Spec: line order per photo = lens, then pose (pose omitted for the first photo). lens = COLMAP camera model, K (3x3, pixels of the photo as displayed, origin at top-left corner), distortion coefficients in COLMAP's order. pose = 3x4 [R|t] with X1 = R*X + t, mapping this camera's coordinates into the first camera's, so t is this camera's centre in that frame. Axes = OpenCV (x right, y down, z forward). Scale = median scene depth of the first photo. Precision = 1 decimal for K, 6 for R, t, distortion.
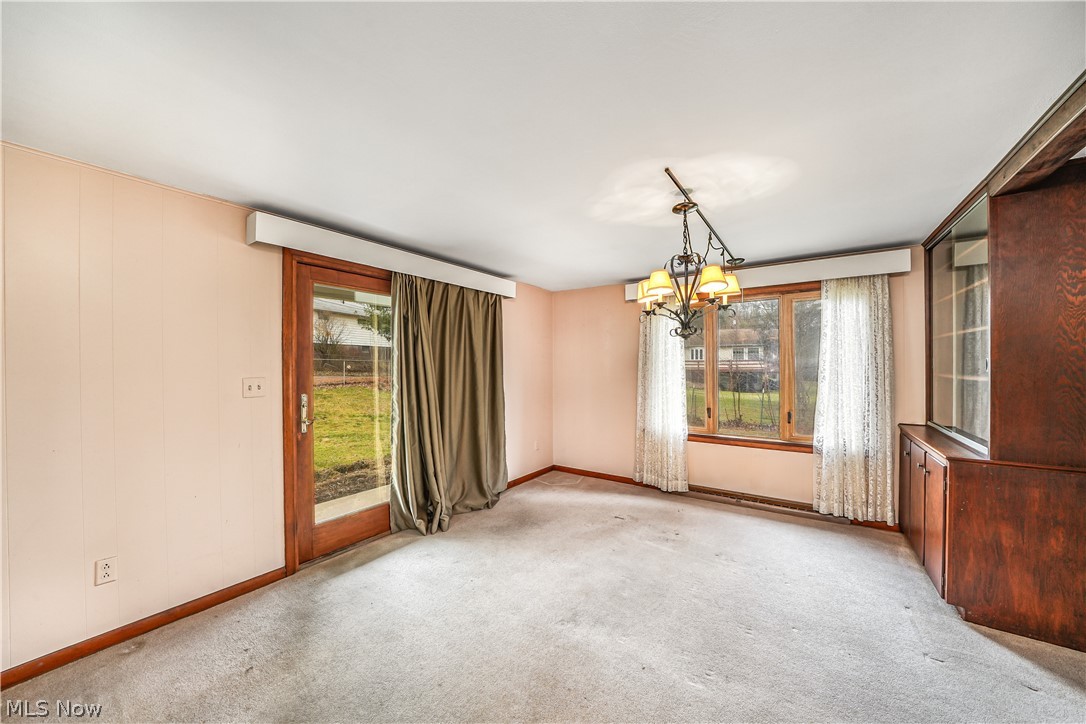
lens RADIAL K [[374.6, 0, 545.8], [0, 374.6, 363.4], [0, 0, 1]] dist [-0.008069, -0.000077]
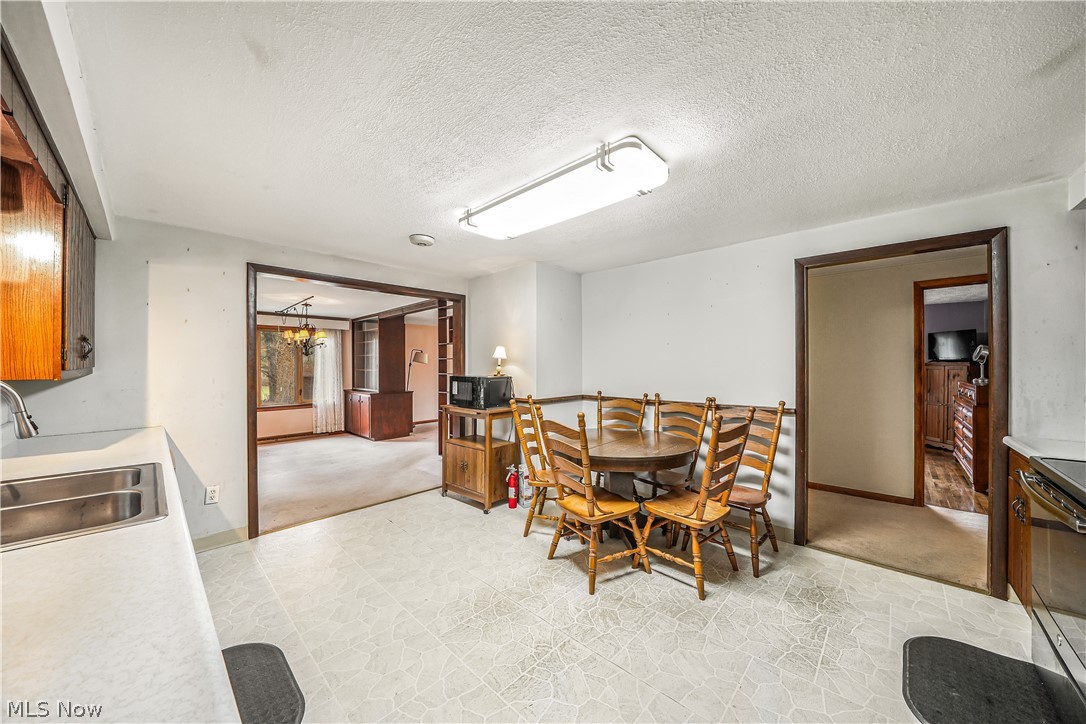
lens RADIAL K [[374.6, 0, 545.8], [0, 374.6, 363.4], [0, 0, 1]] dist [-0.008069, -0.000077]
pose [[0.131621, 0.007448, 0.991272, -1.351722], [0.001360, 0.999969, -0.007694, 0.004229], [-0.991299, 0.002360, 0.131607, -0.671613]]
